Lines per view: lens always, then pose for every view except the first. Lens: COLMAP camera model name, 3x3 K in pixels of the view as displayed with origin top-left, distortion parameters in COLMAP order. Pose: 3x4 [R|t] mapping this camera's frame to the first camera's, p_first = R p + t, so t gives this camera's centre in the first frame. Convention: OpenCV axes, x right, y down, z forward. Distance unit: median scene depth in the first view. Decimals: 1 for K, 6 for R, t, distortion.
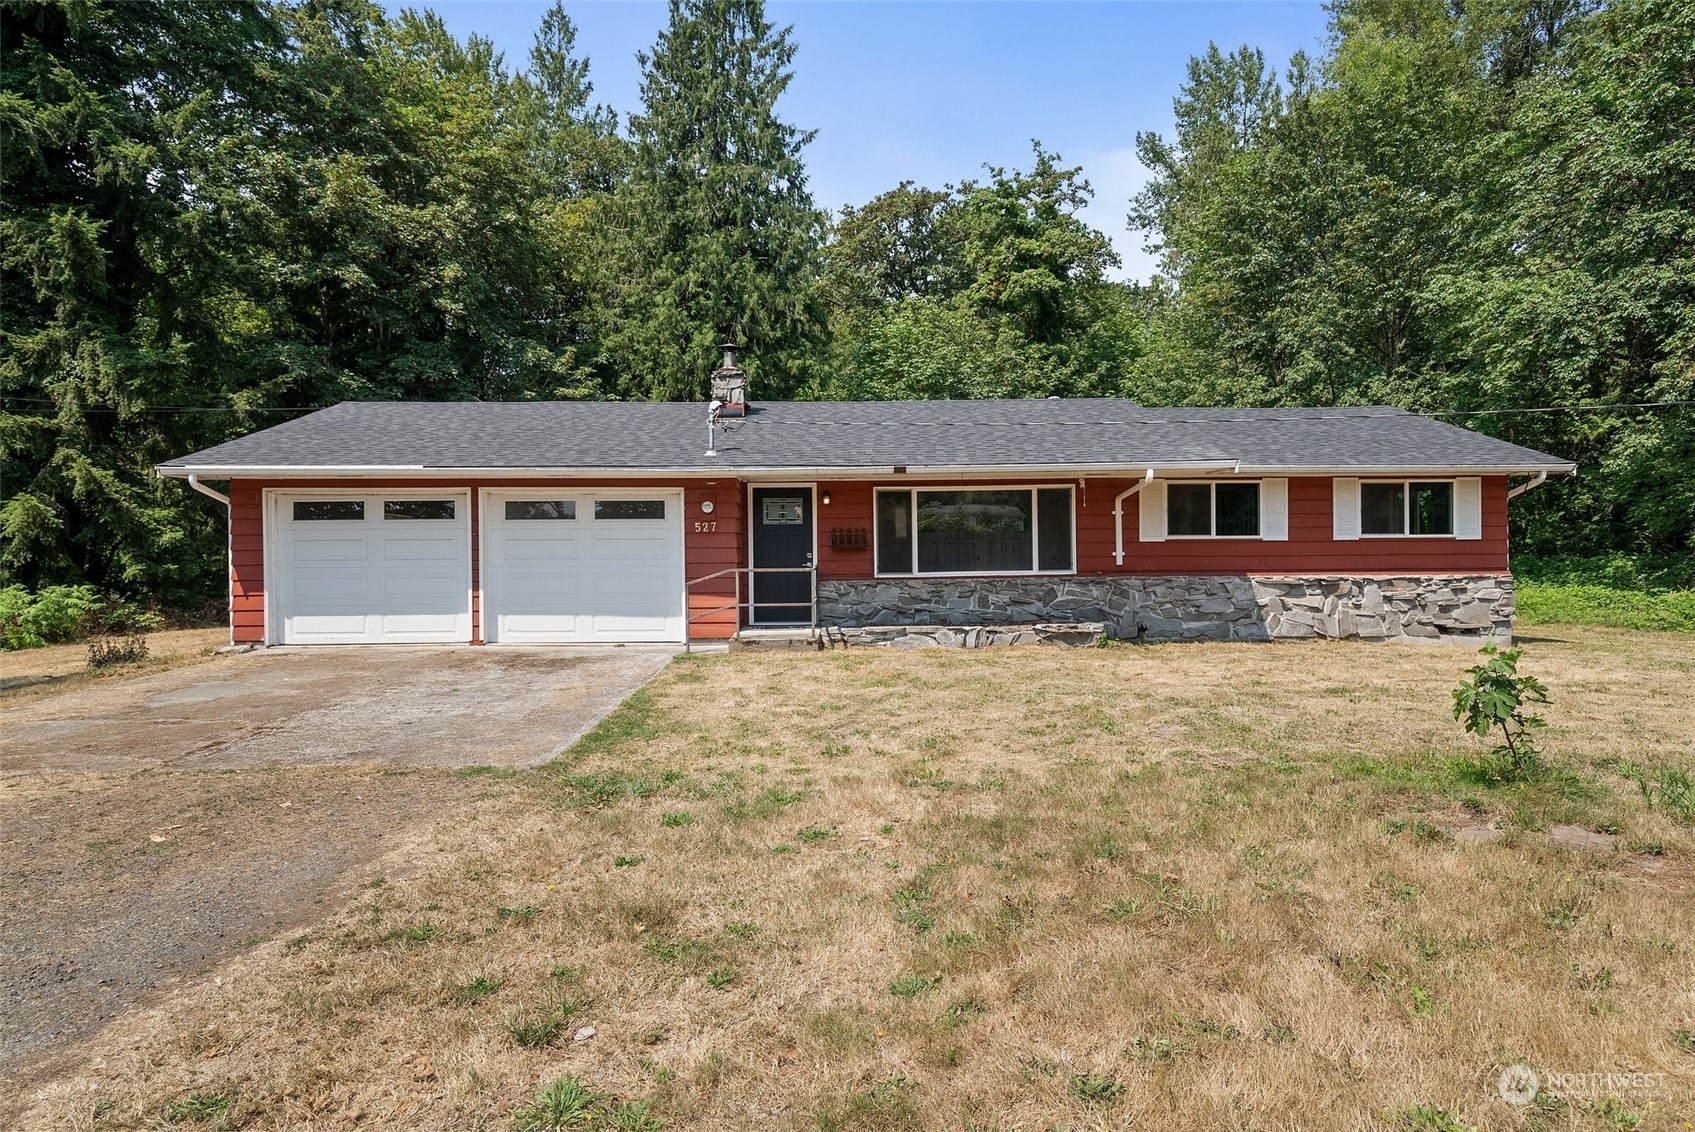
lens RADIAL K [[921.2, 0, 851.9], [0, 921.2, 564.9], [0, 0, 1]] dist [0.004788, -0.000456]
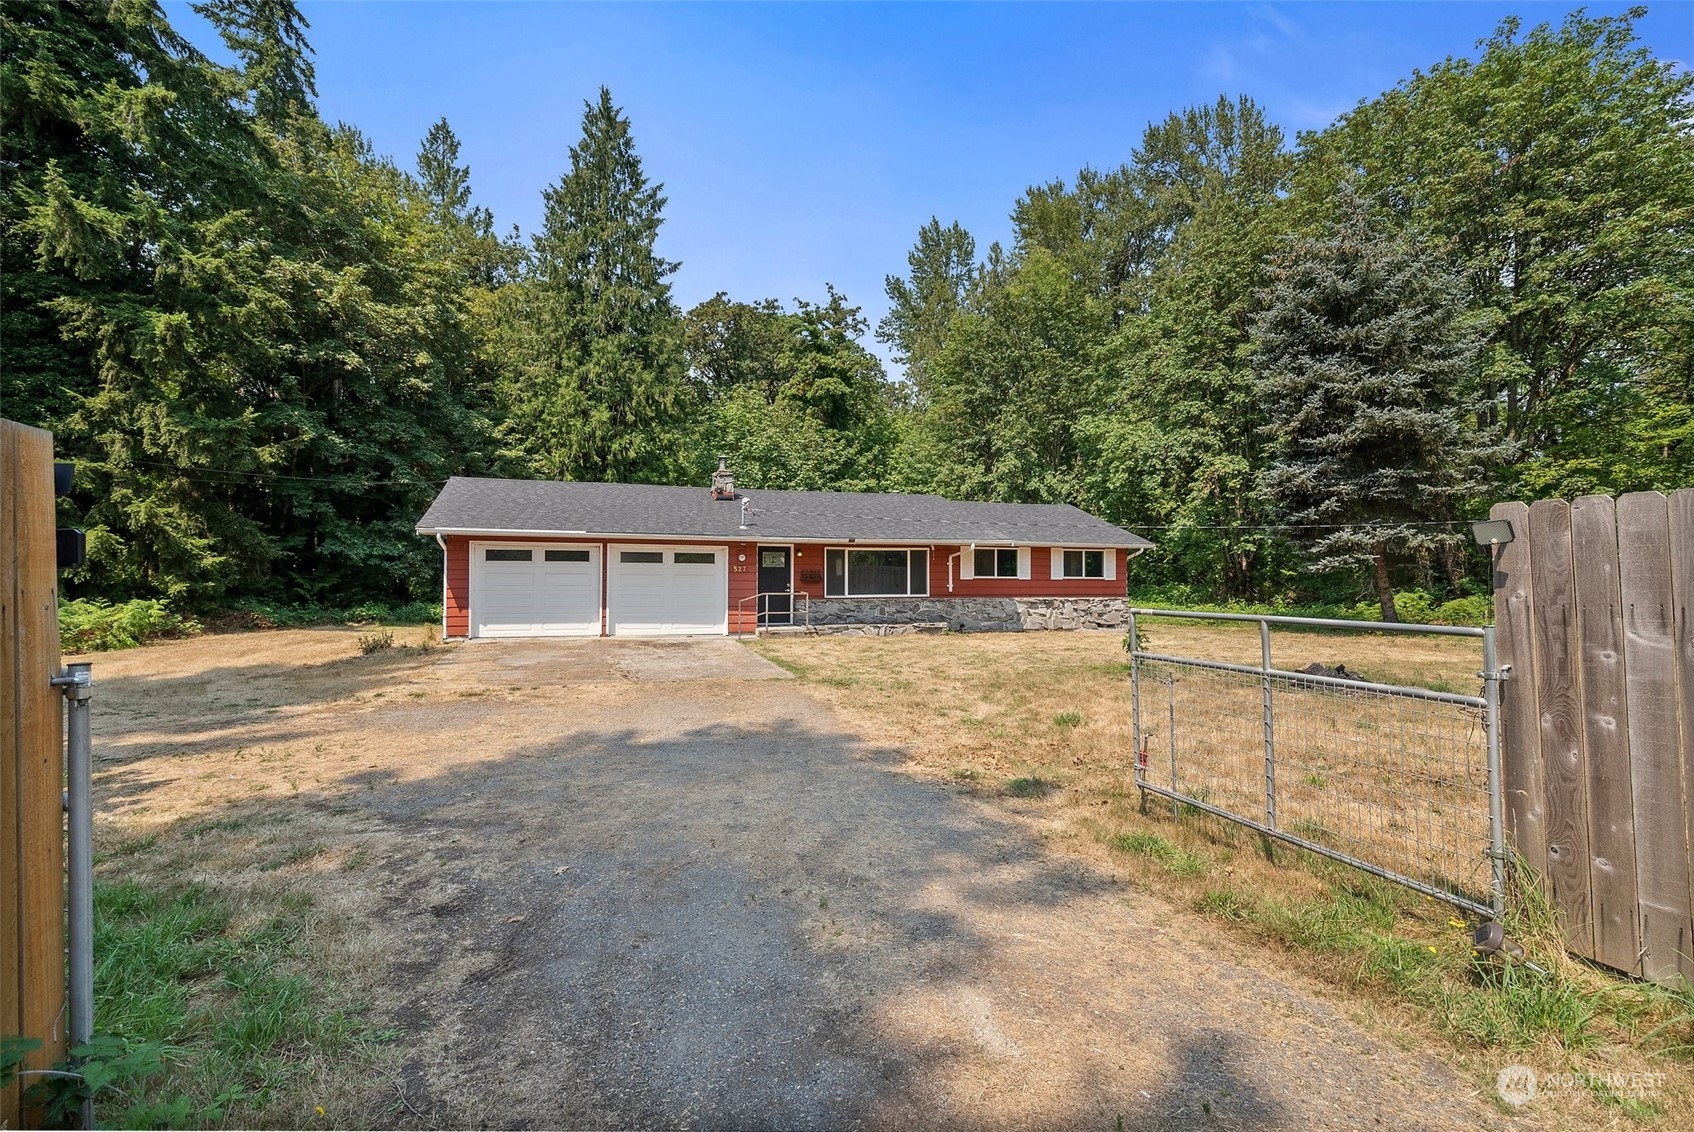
lens RADIAL K [[769.2, 0, 850.2], [0, 769.2, 557.9], [0, 0, 1]] dist [-0.004631, -0.000149]
pose [[0.958739, 0.019508, 0.283619, -0.207271], [-0.009911, 0.999330, -0.035233, -0.006797], [-0.284116, 0.030969, 0.958290, -0.262429]]
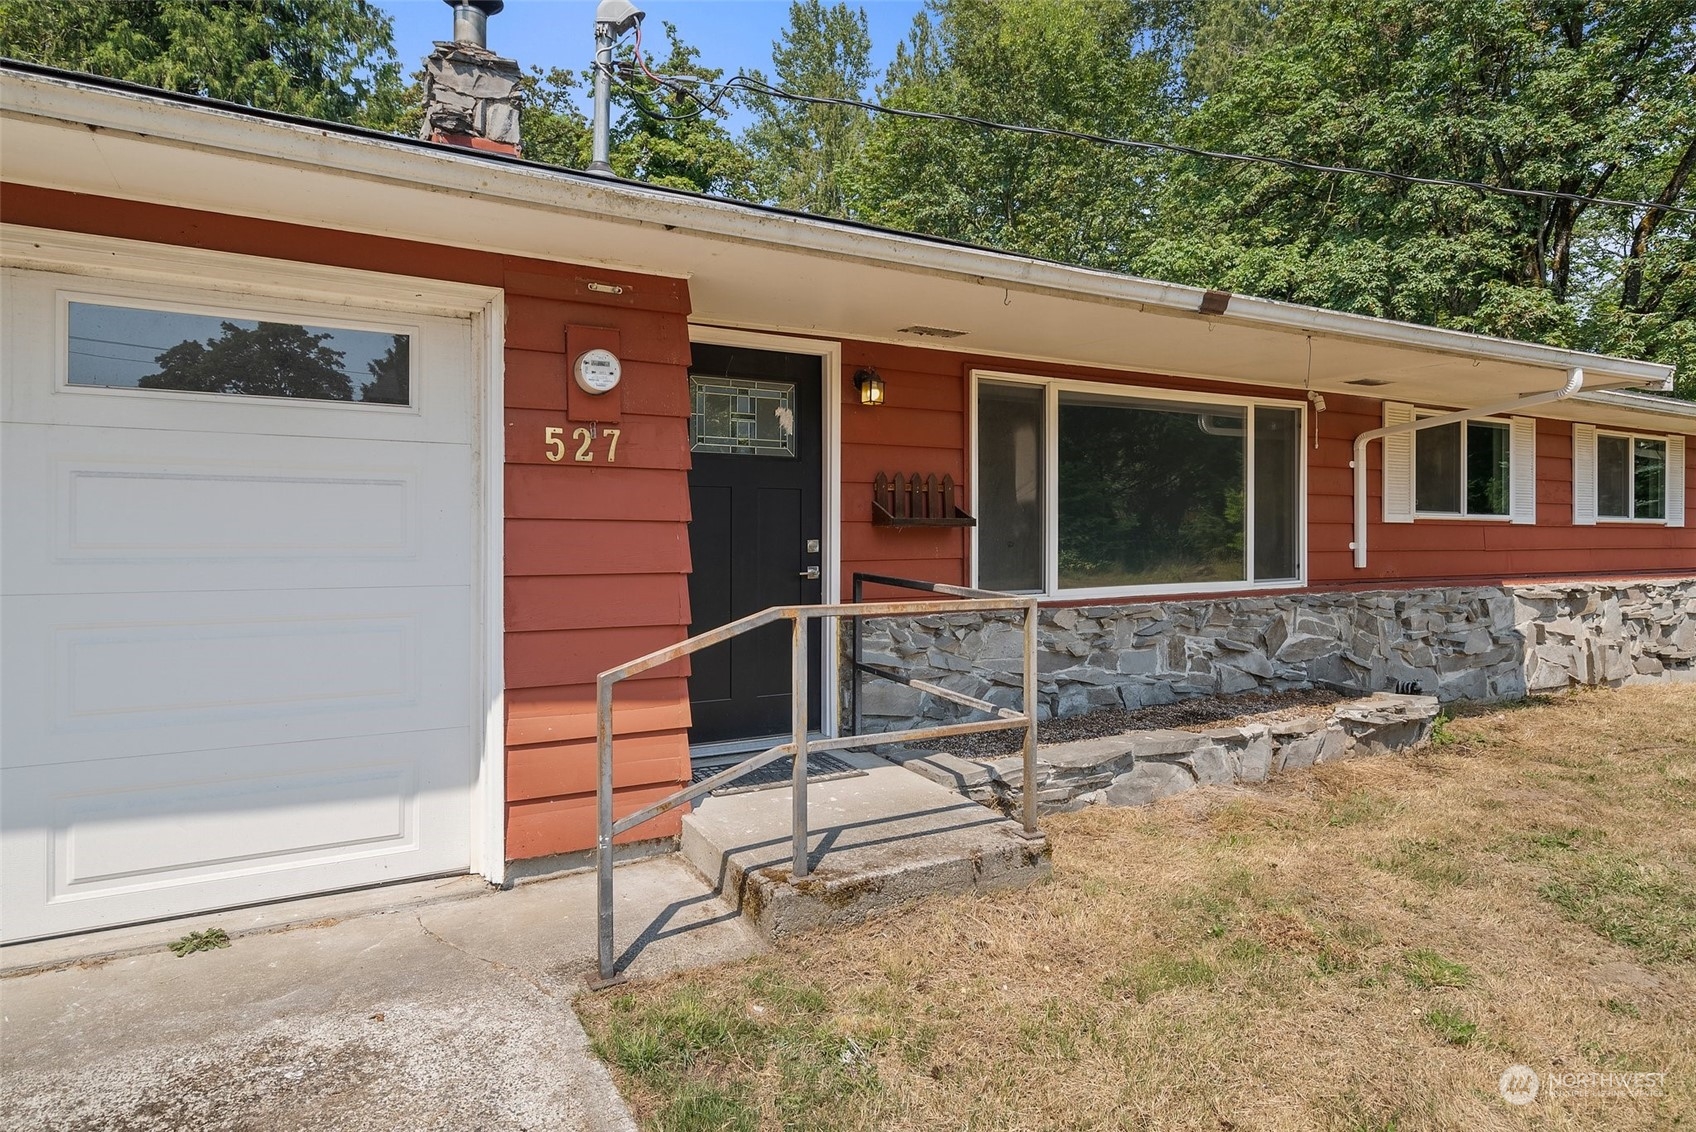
lens RADIAL K [[956.3, 0, 844.8], [0, 956.3, 536.3], [0, 0, 1]] dist [0.002667, 0.000338]
pose [[0.883486, 0.009079, 0.468370, -0.123247], [-0.007064, 0.999957, -0.006058, -0.007153], [-0.468405, 0.002043, 0.883512, 0.394213]]
